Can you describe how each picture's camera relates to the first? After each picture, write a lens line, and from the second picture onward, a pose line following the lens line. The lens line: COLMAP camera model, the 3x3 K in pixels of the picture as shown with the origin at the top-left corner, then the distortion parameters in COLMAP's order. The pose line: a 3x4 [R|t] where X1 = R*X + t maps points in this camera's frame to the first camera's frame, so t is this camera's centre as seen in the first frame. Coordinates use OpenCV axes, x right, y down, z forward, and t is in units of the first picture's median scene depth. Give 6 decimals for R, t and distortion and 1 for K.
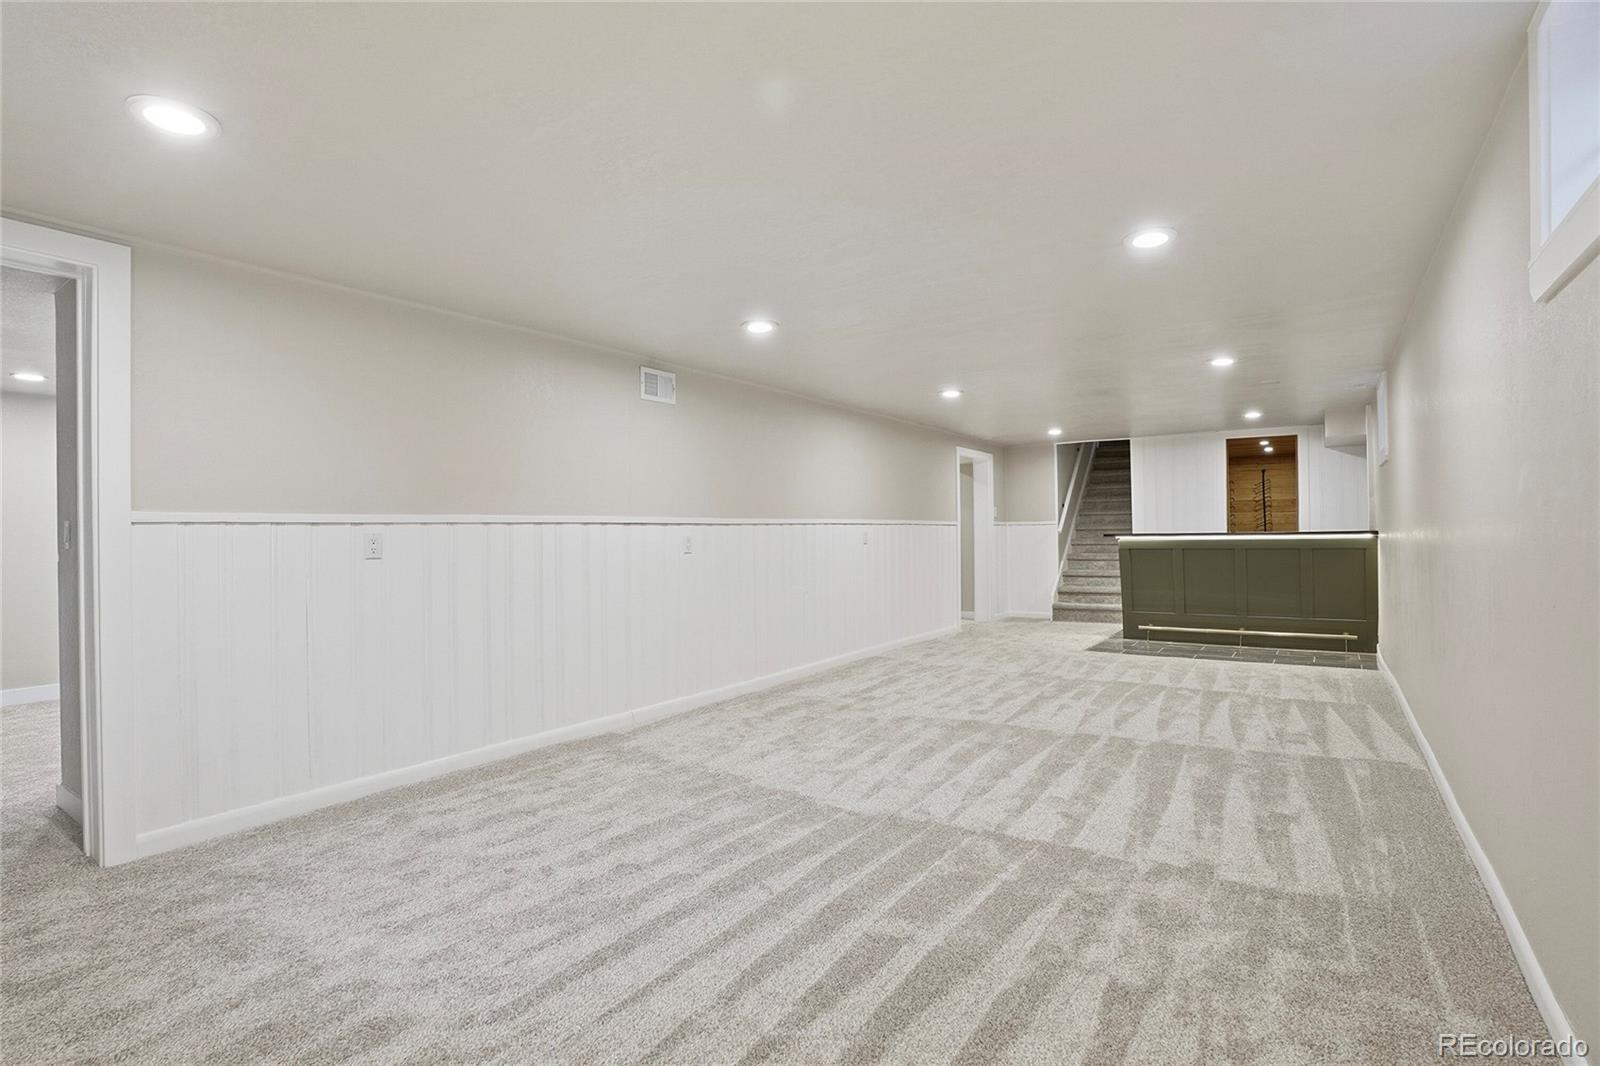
lens RADIAL K [[743.6, 0, 799.9], [0, 743.6, 534.8], [0, 0, 1]] dist [-0.062050, 0.023547]
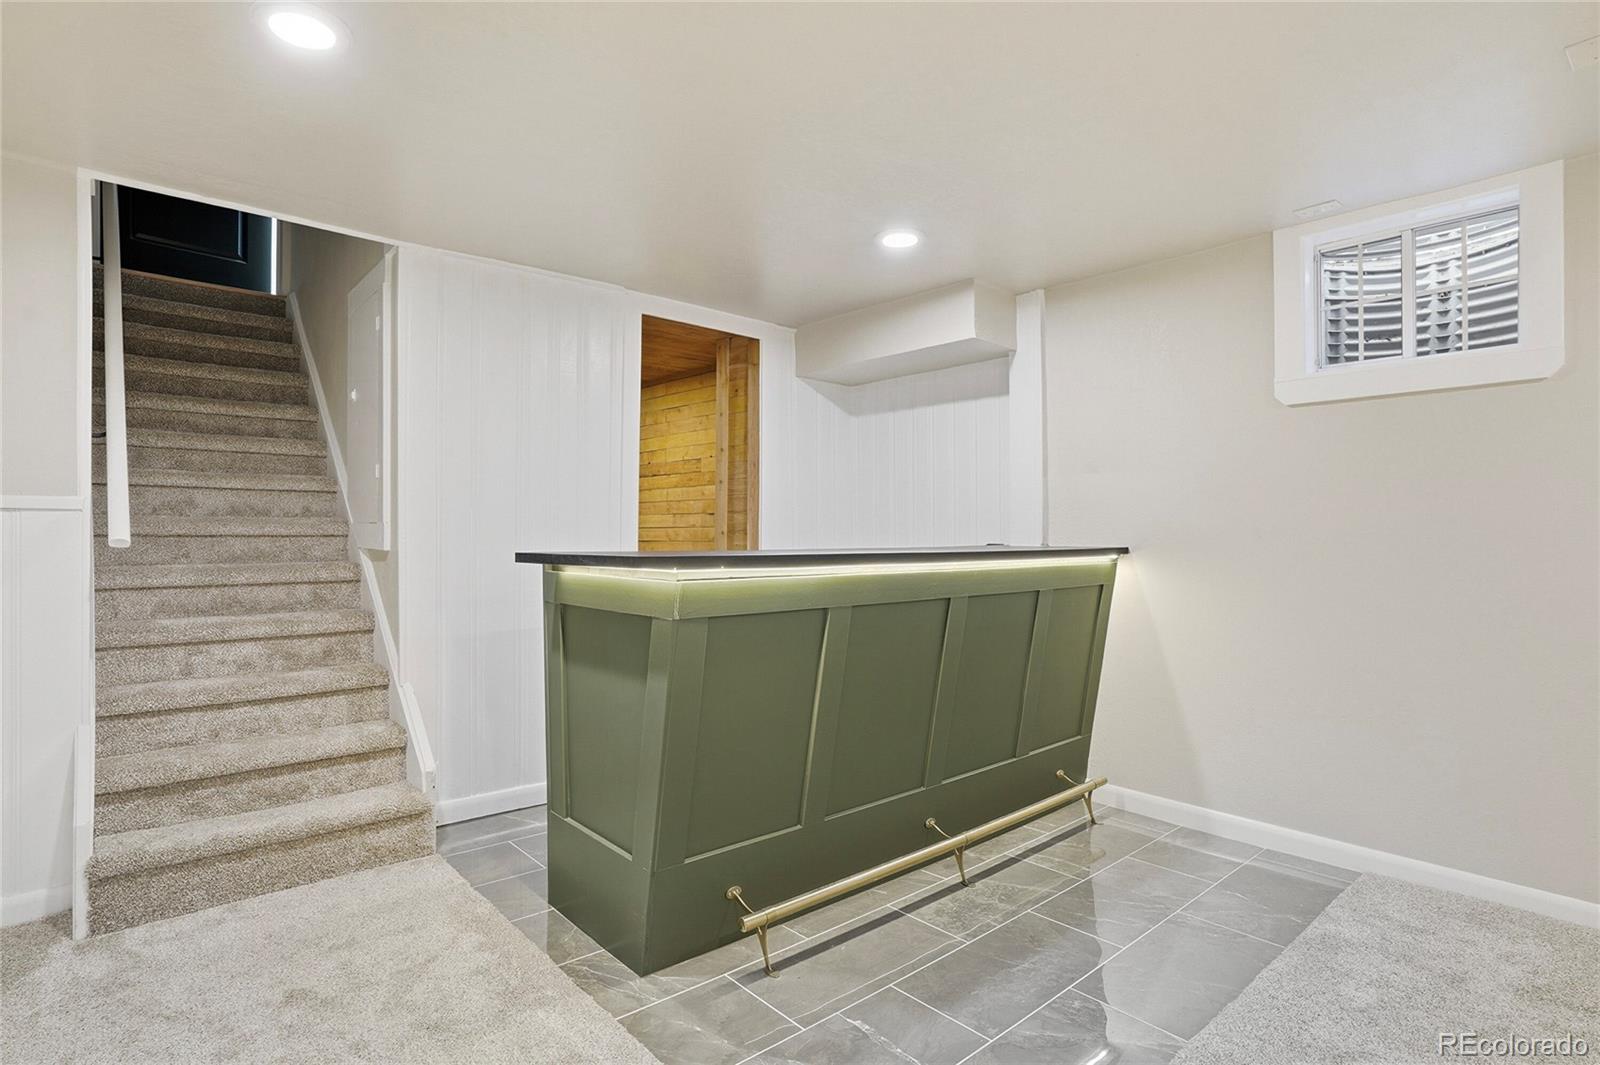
lens RADIAL K [[800.0, 0, 805.9], [0, 800.0, 535.9], [0, 0, 1]] dist [-0.023202, 0.001382]
pose [[0.223911, 0.011274, 0.974544, 0.158013], [-0.002870, 0.999936, -0.010908, -0.004182], [-0.974605, -0.000355, 0.223929, 0.735645]]
